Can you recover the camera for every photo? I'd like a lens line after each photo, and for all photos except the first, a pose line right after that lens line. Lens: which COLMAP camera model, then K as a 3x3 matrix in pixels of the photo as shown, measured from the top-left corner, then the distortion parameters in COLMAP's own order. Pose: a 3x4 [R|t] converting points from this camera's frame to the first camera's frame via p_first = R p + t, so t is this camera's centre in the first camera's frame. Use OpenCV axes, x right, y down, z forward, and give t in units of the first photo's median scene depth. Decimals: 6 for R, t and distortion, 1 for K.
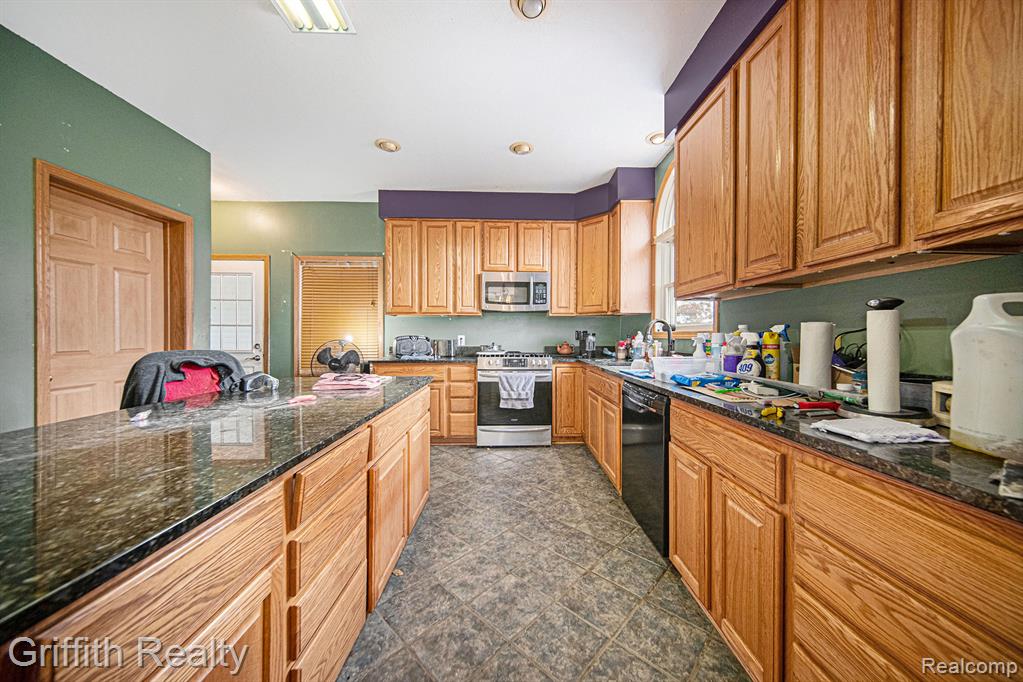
lens RADIAL K [[342.6, 0, 514.5], [0, 342.6, 336.8], [0, 0, 1]] dist [-0.001736, -0.000300]
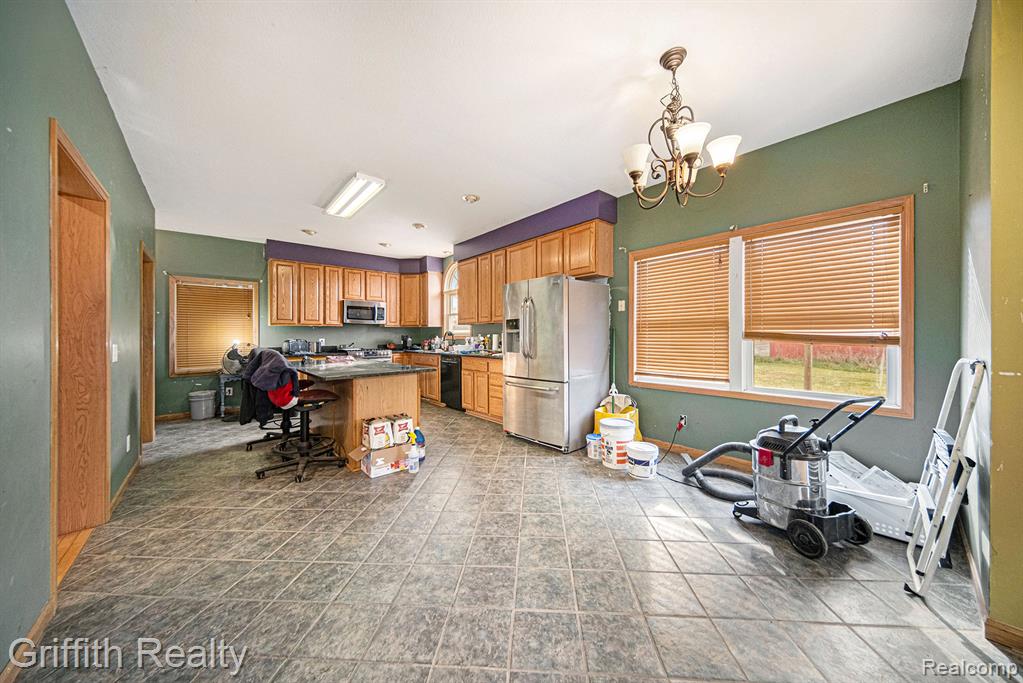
lens RADIAL K [[342.6, 0, 514.5], [0, 342.6, 337.3], [0, 0, 1]] dist [-0.001736, -0.000300]
pose [[0.763334, -0.011728, 0.645898, -0.532074], [0.012294, 0.999918, 0.003627, -0.006551], [-0.645887, 0.005172, 0.763415, -0.762477]]
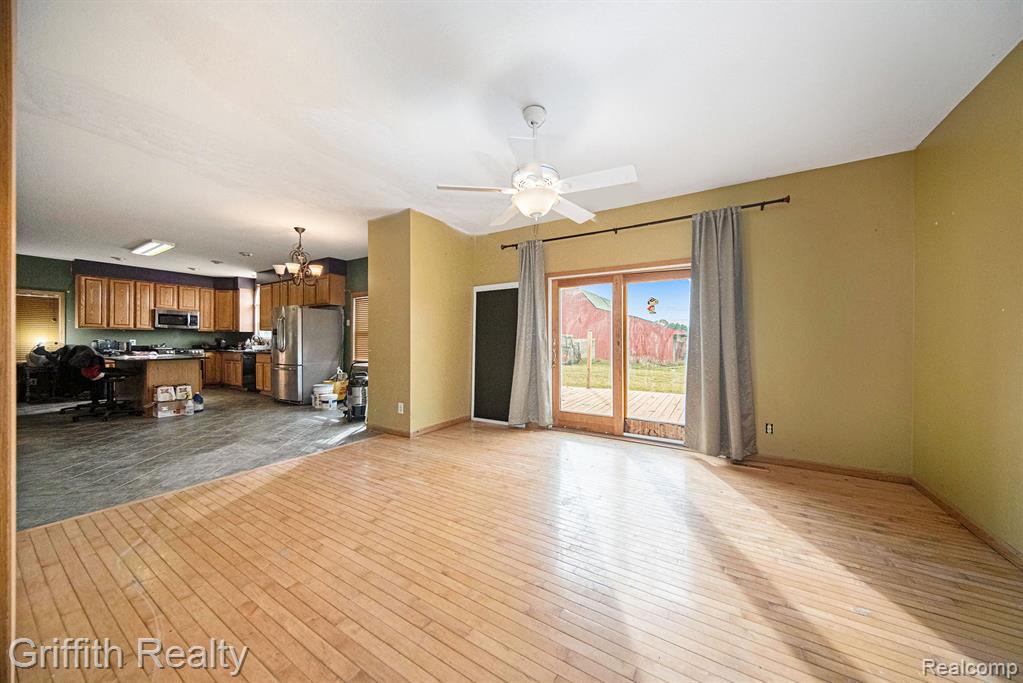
lens RADIAL K [[346.1, 0, 515.8], [0, 346.1, 344.1], [0, 0, 1]] dist [-0.000929, -0.000190]
pose [[0.539082, -0.007648, 0.842219, -0.672864], [0.000259, 0.999960, 0.008914, 0.002715], [-0.842253, -0.004588, 0.539062, -1.901773]]
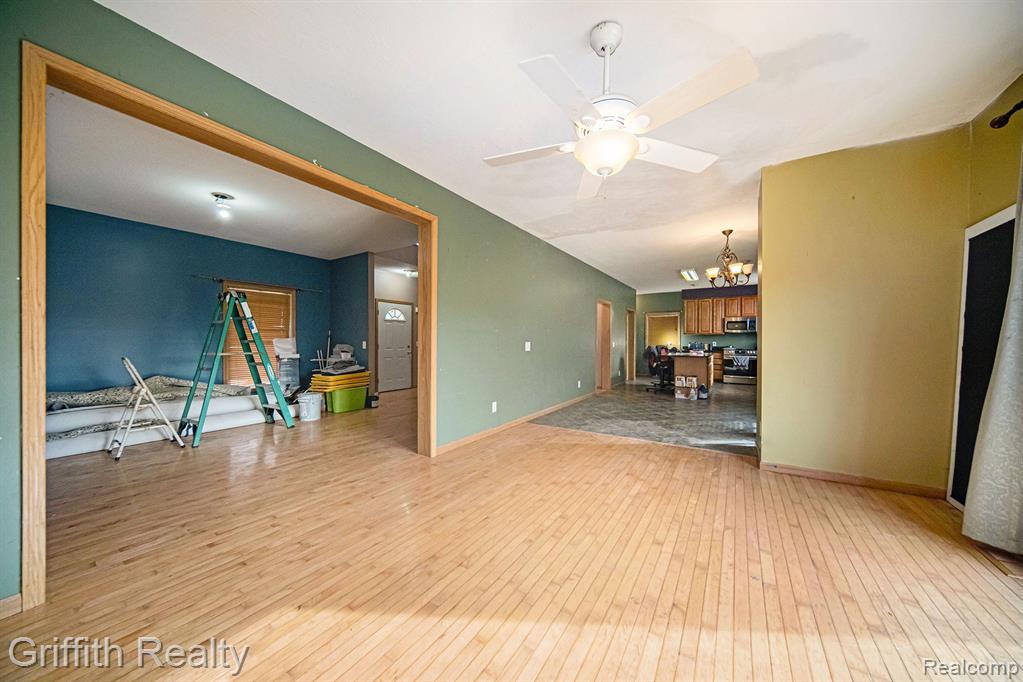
lens RADIAL K [[346.1, 0, 515.8], [0, 346.1, 343.6], [0, 0, 1]] dist [-0.000929, -0.000190]
pose [[0.830959, 0.003148, -0.556325, 0.045490], [-0.002930, 0.999995, 0.001281, 0.007940], [0.556326, 0.000566, 0.830964, -2.049492]]
